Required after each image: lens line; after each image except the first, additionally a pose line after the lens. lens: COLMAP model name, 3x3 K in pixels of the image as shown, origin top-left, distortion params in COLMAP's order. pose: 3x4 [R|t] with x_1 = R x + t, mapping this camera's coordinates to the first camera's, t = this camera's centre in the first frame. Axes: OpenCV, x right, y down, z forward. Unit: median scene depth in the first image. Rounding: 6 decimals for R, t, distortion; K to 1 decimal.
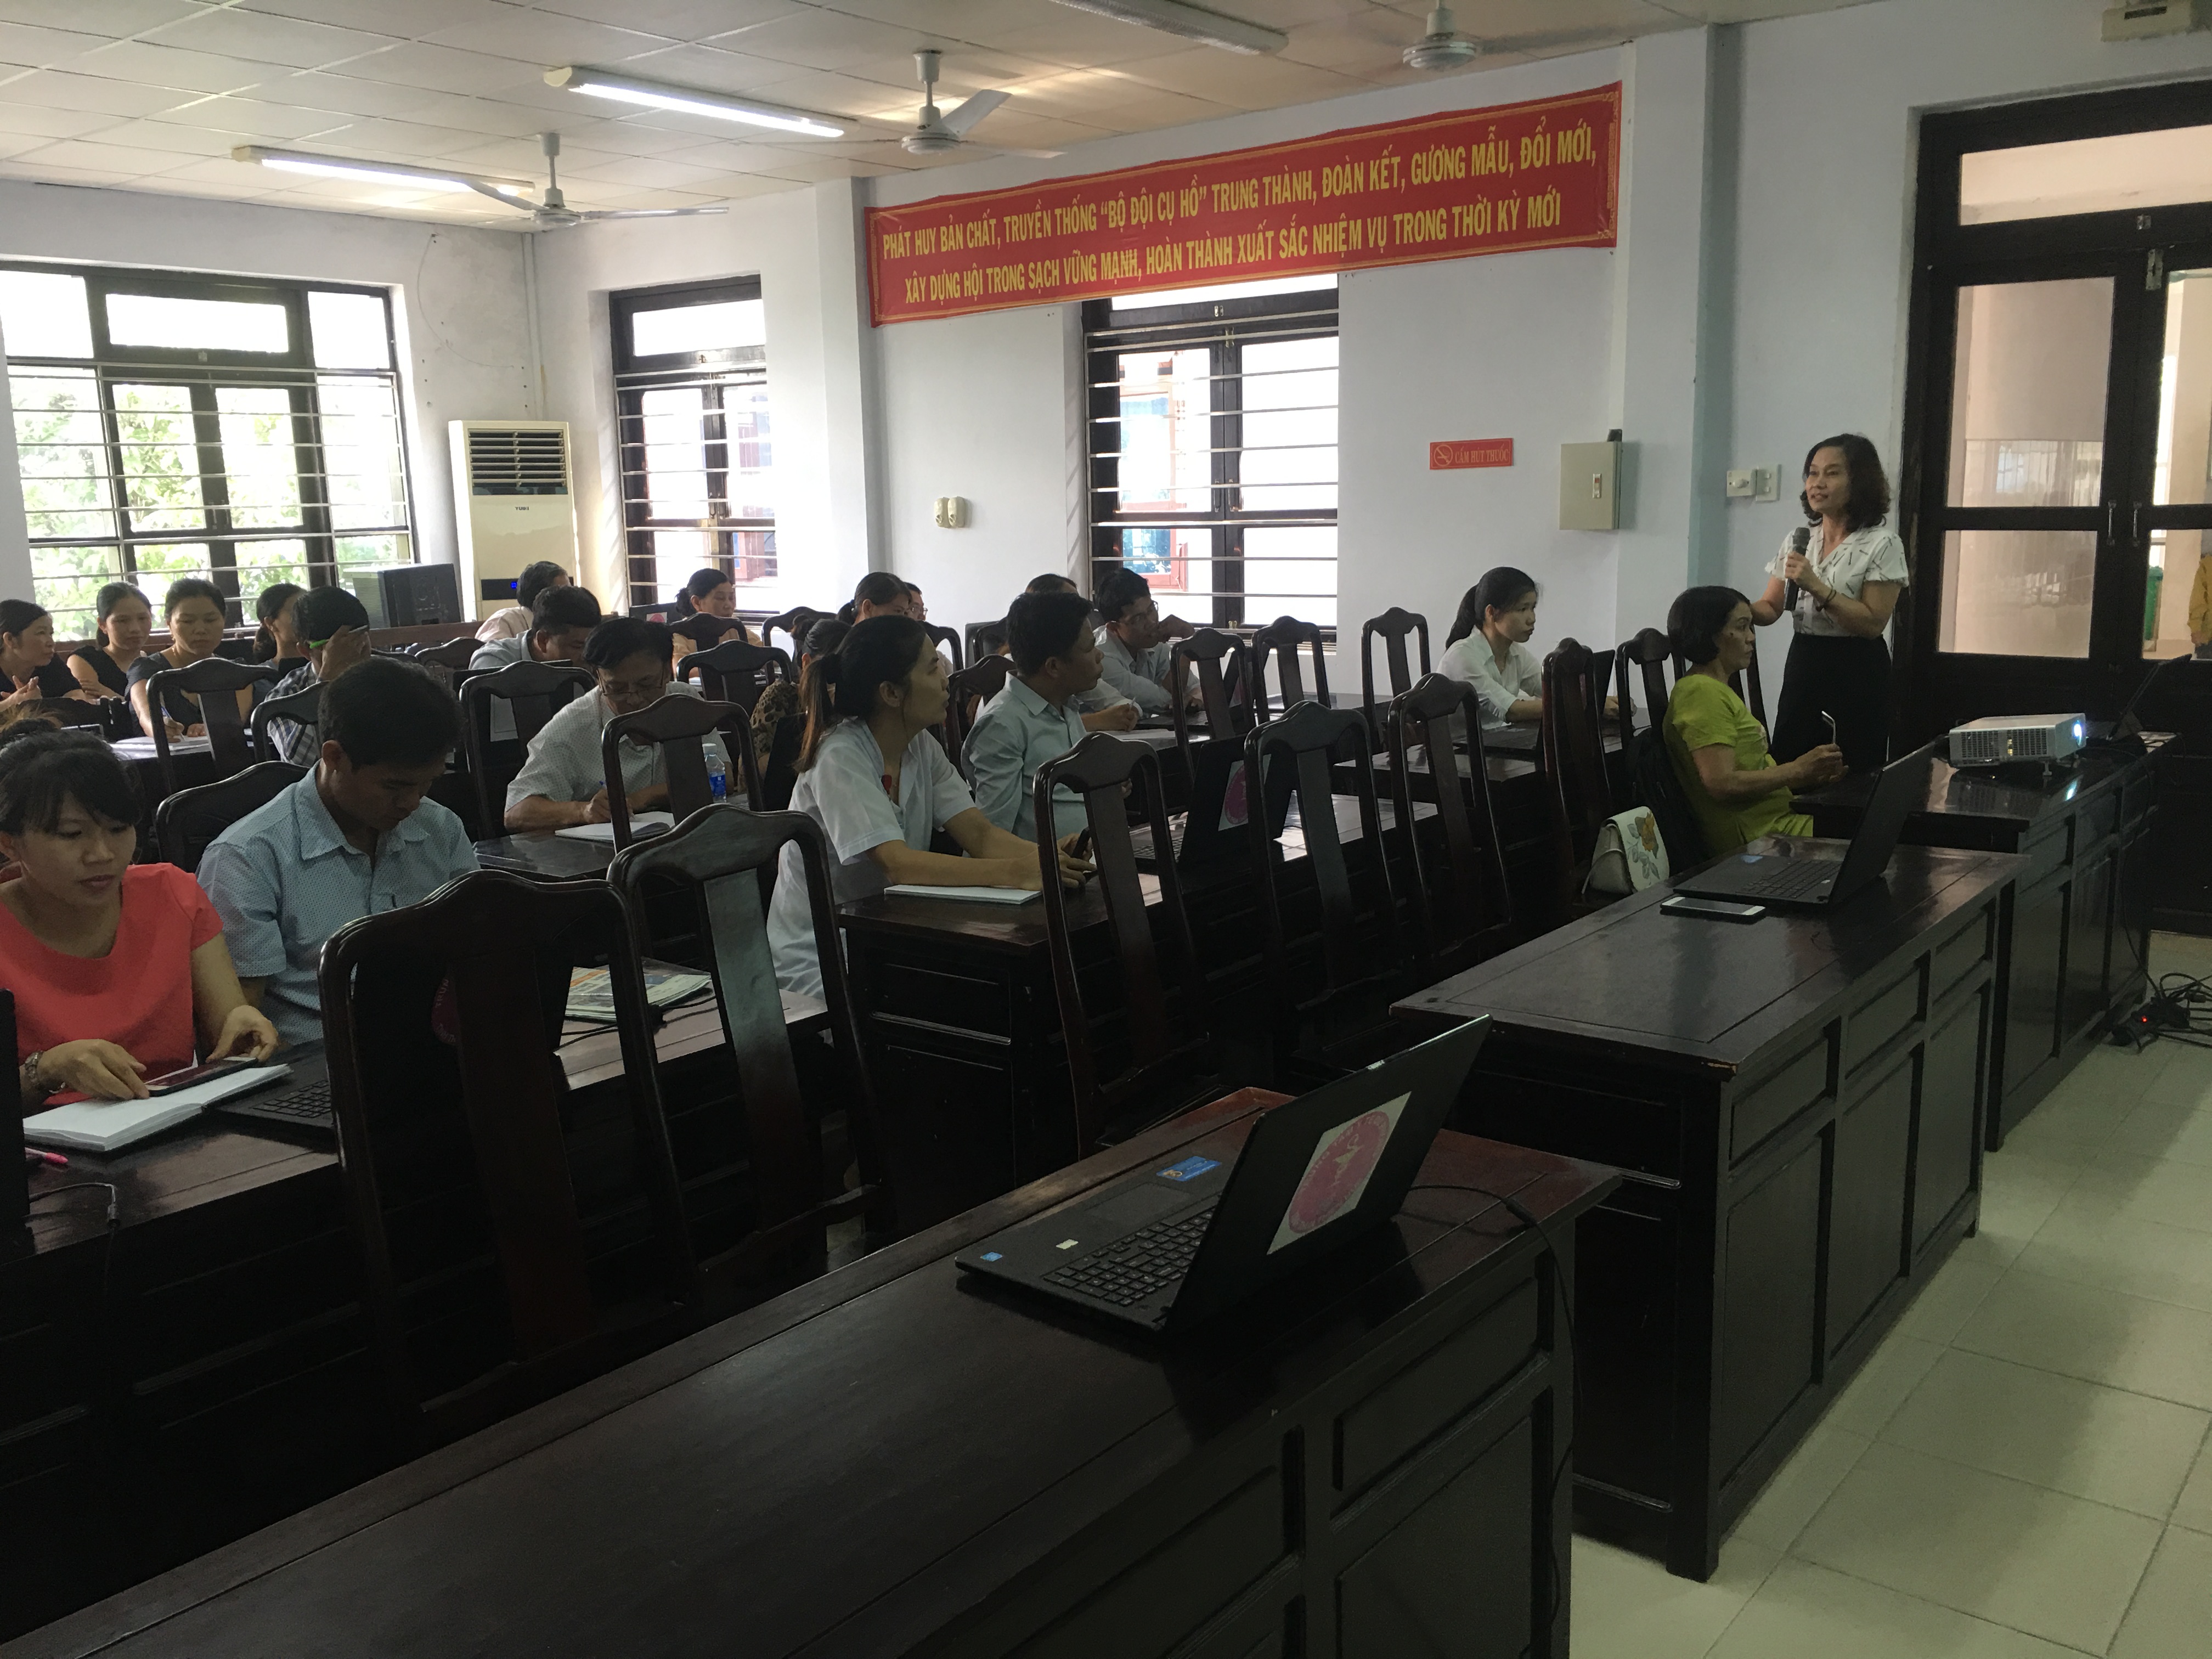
lens RADIAL K [[1877.8, 0, 1103.8], [0, 1877.8, 827.1], [0, 0, 1]] dist [0.068502, -0.095568]
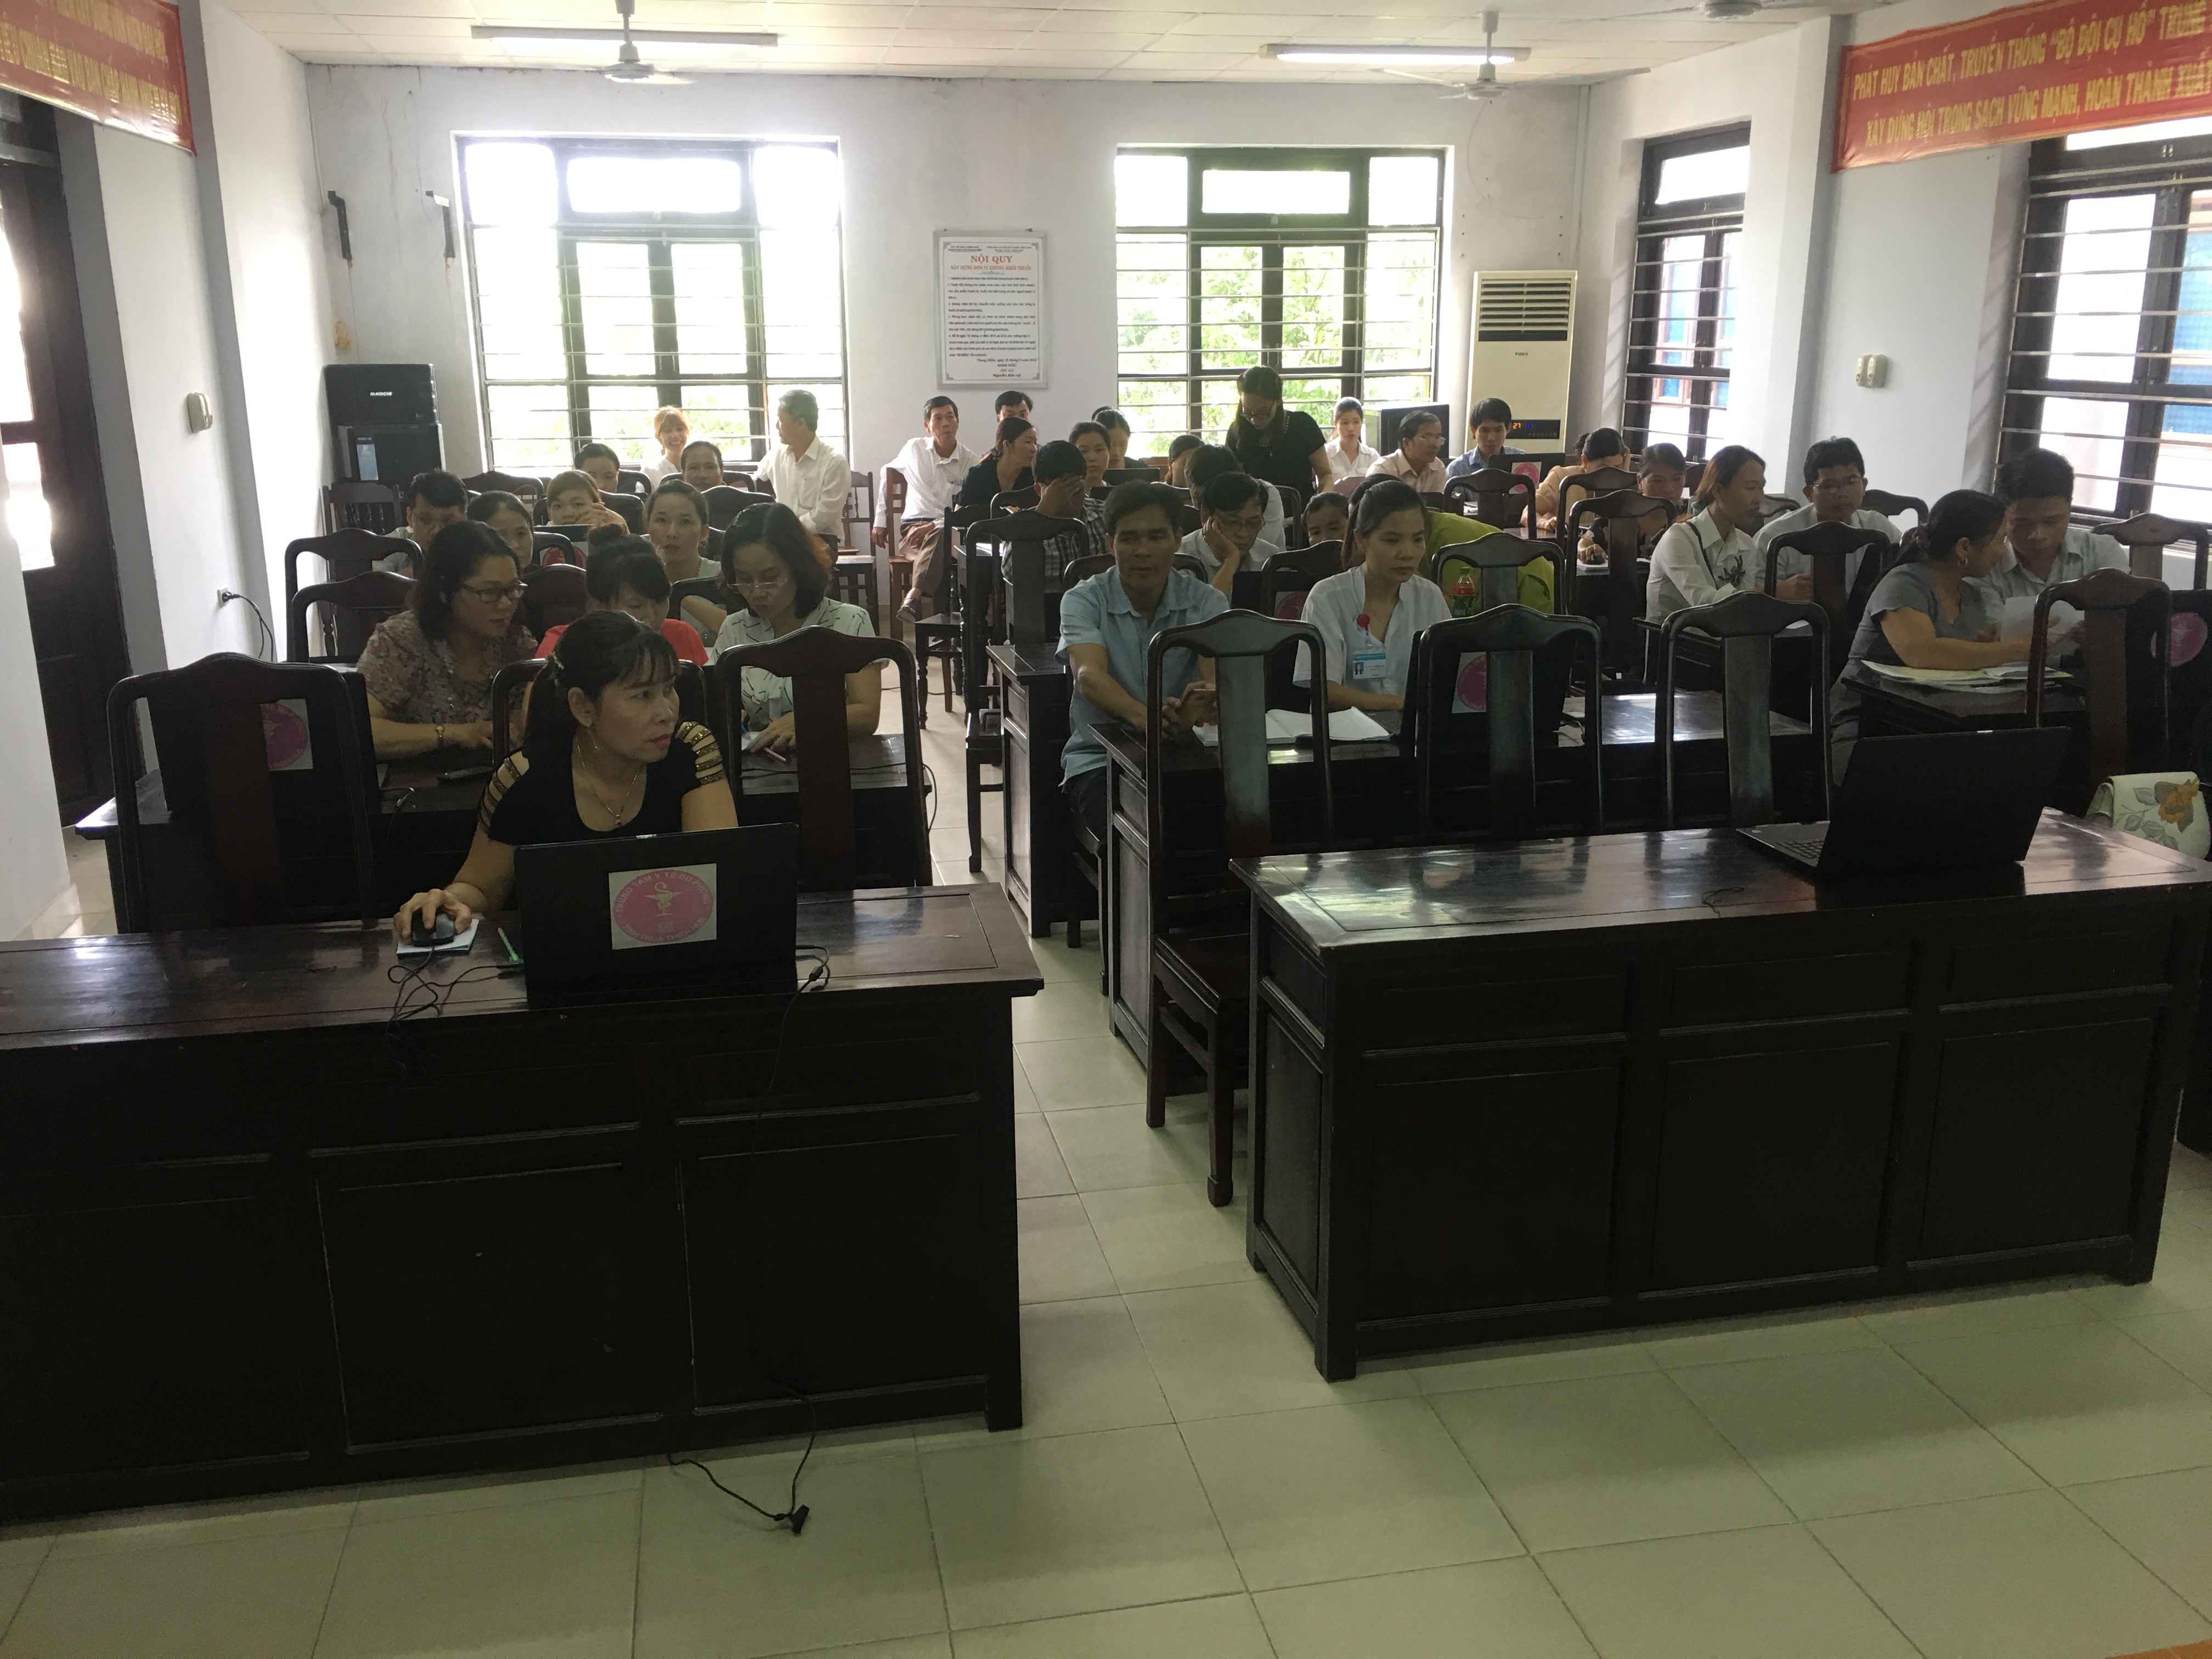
lens RADIAL K [[1877.8, 0, 1099.2], [0, 1877.8, 836.6], [0, 0, 1]] dist [0.068502, -0.095568]
pose [[0.762932, 0.186424, -0.619016, 0.270486], [-0.123053, 0.981890, 0.144046, -0.028112], [0.634659, -0.033725, 0.772056, 0.003311]]
